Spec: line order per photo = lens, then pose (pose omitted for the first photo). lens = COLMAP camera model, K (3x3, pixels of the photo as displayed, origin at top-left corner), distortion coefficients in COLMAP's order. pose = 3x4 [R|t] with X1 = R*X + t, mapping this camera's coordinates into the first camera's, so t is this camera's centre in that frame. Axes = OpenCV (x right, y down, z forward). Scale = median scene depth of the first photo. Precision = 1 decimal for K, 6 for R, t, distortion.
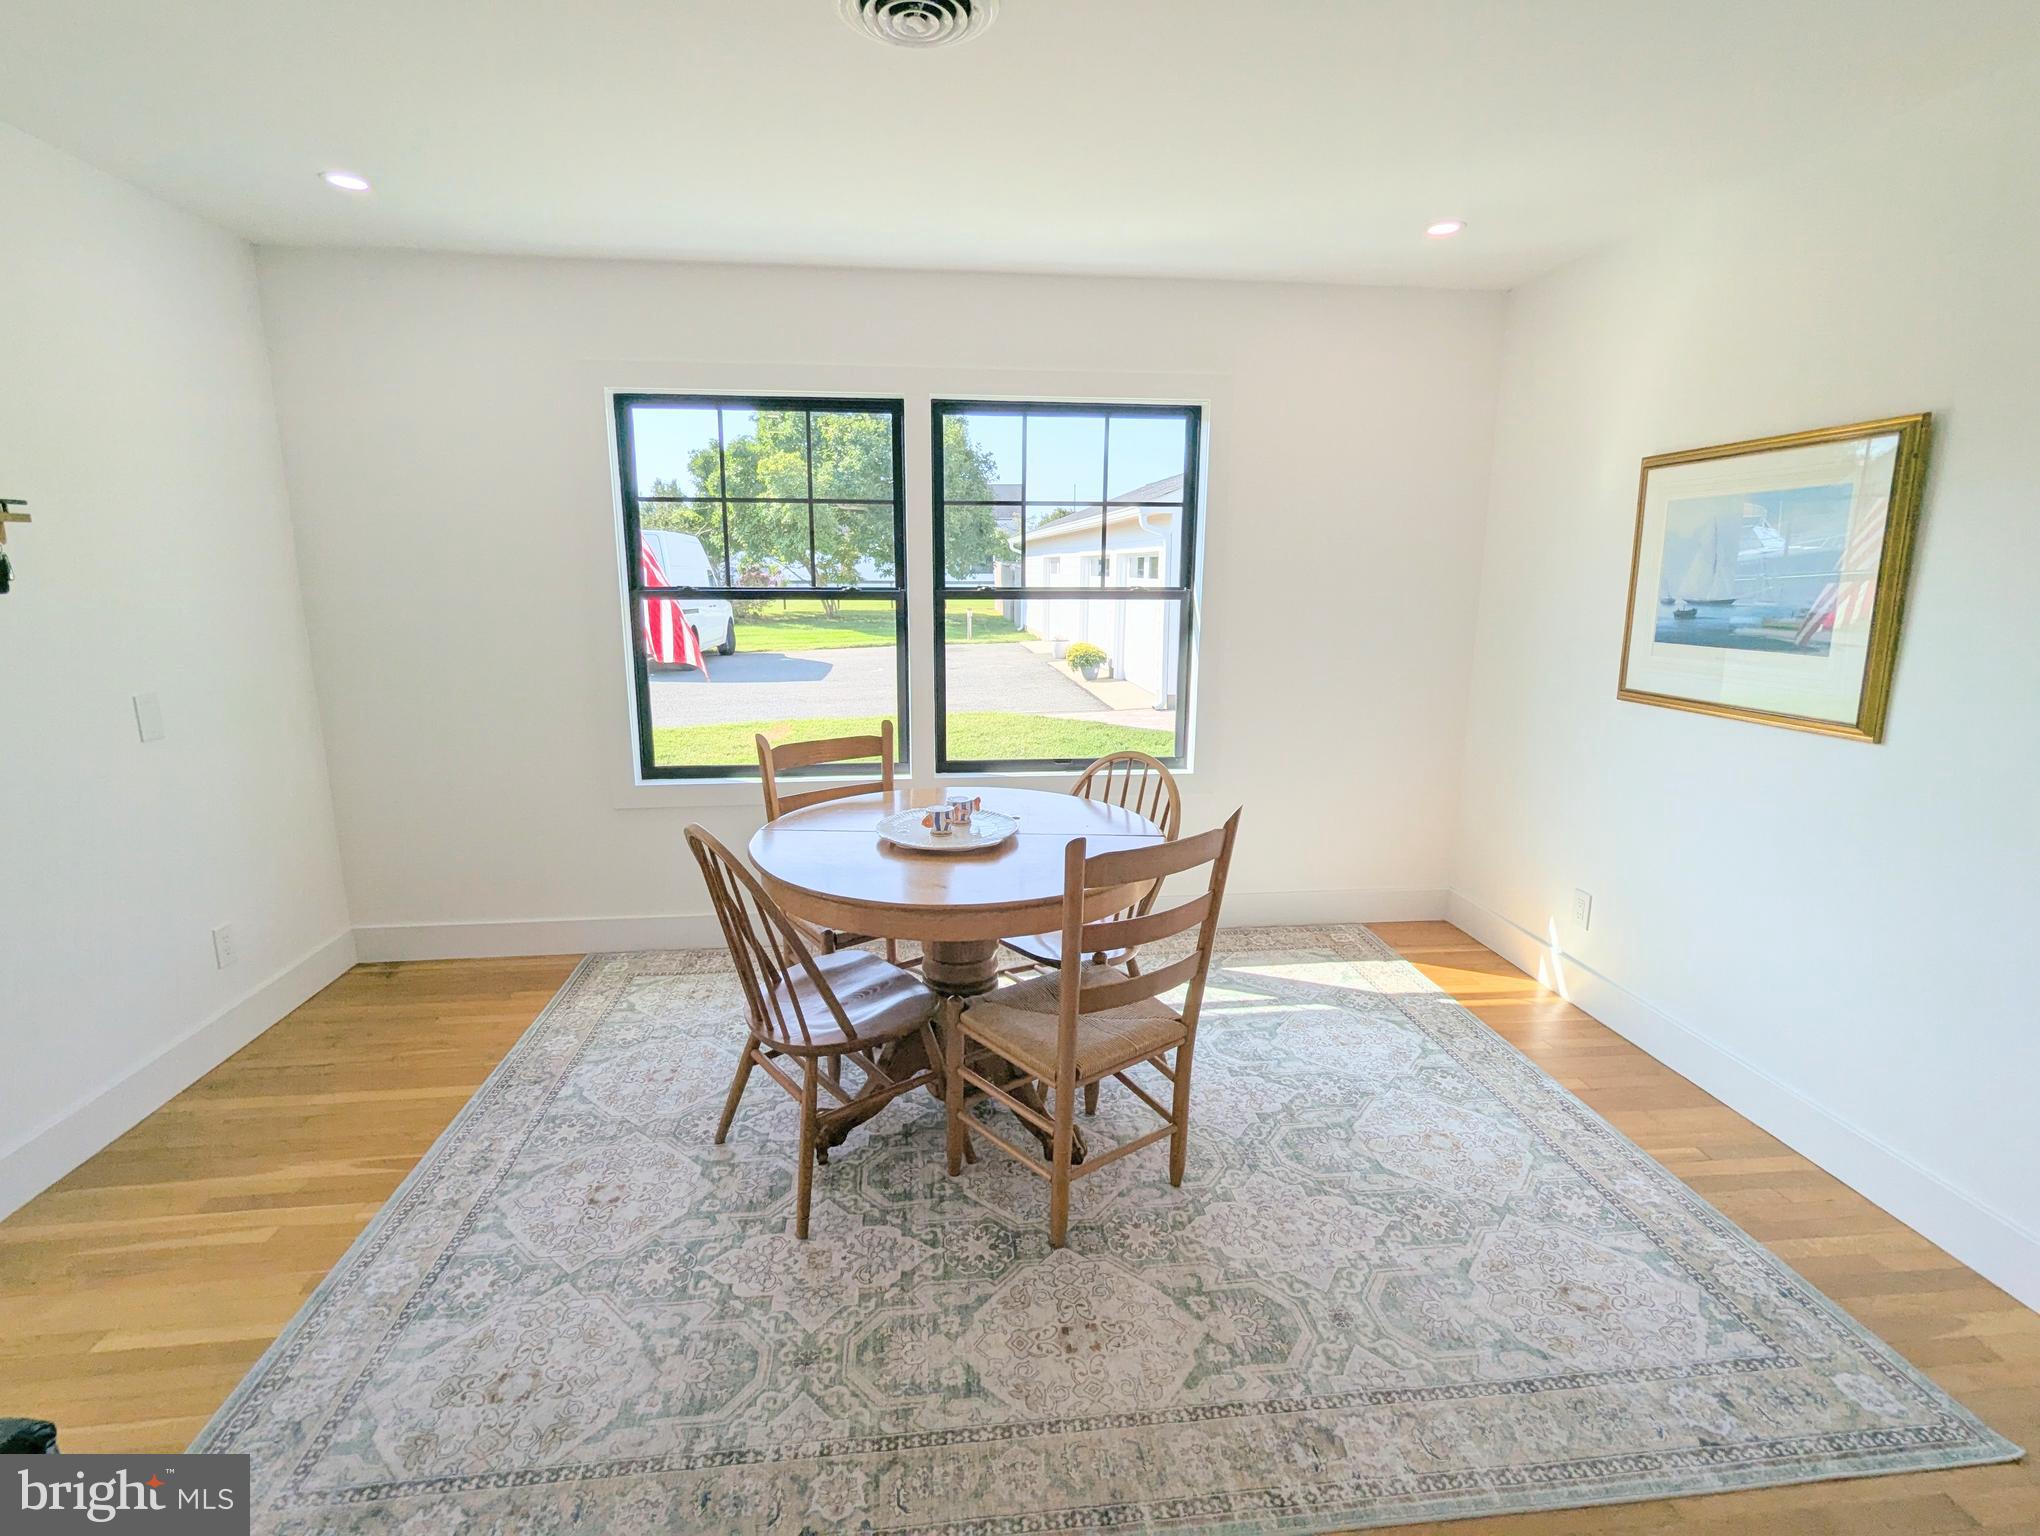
lens RADIAL K [[977.0, 0, 1022.1], [0, 977.0, 761.0], [0, 0, 1]] dist [0.004087, 0.000149]
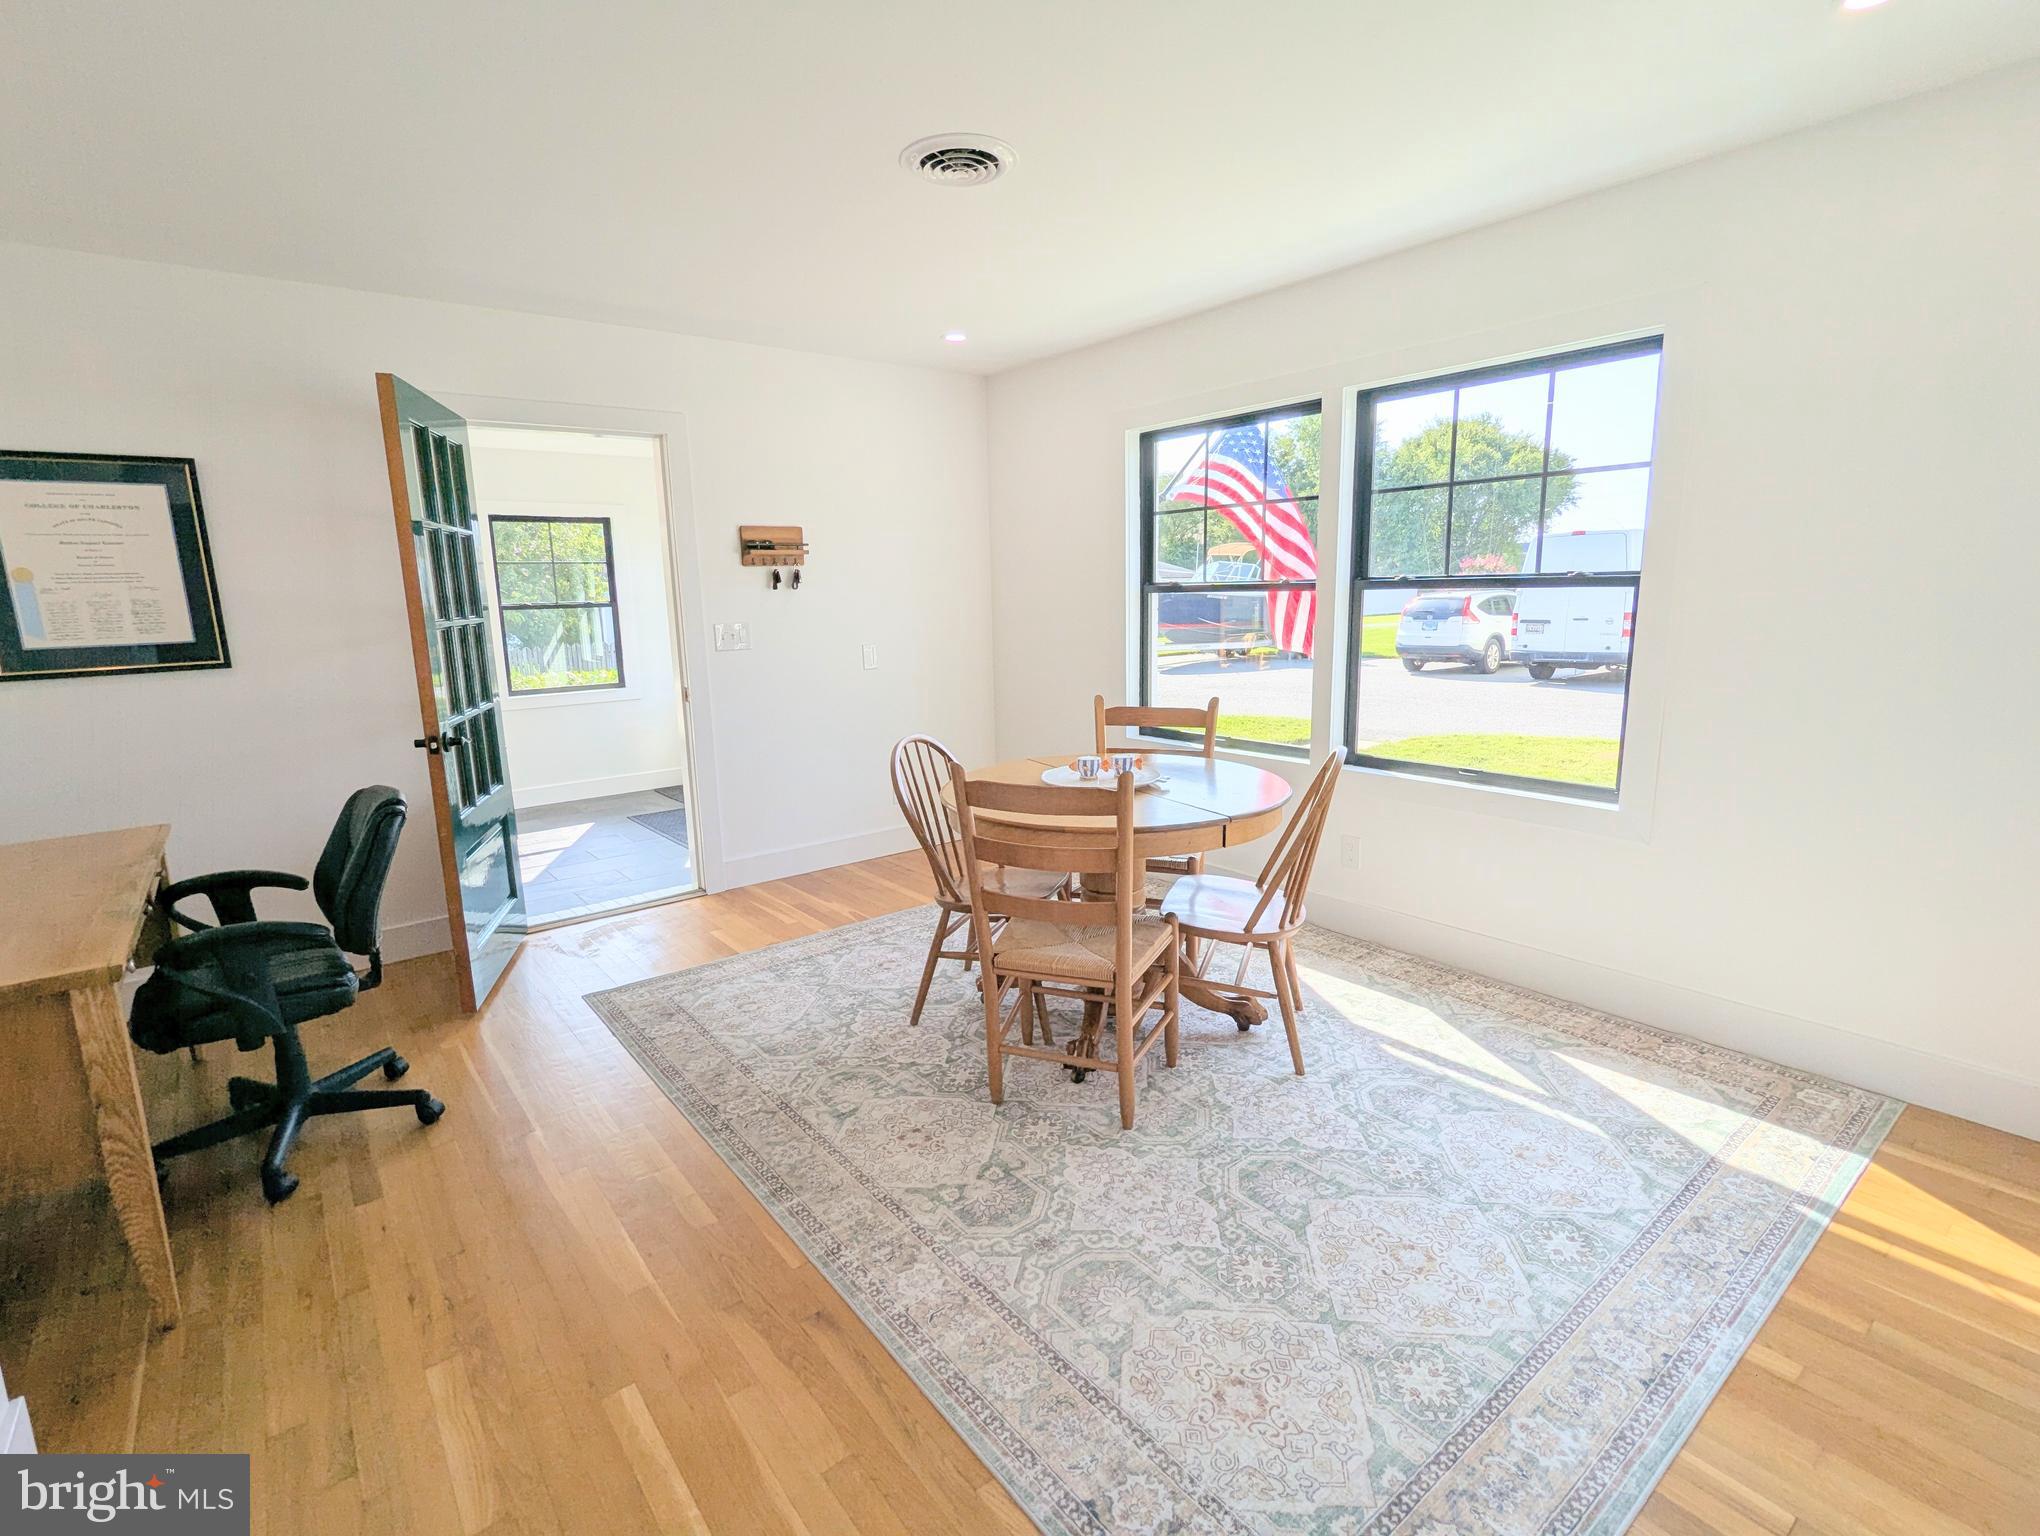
lens RADIAL K [[977.0, 0, 1018.3], [0, 977.0, 775.2], [0, 0, 1]] dist [0.004087, 0.000149]
pose [[0.521813, 0.145031, -0.840641, 0.897241], [-0.140203, 0.986622, 0.083187, -0.020334], [0.841460, 0.074452, 0.535166, 0.282226]]
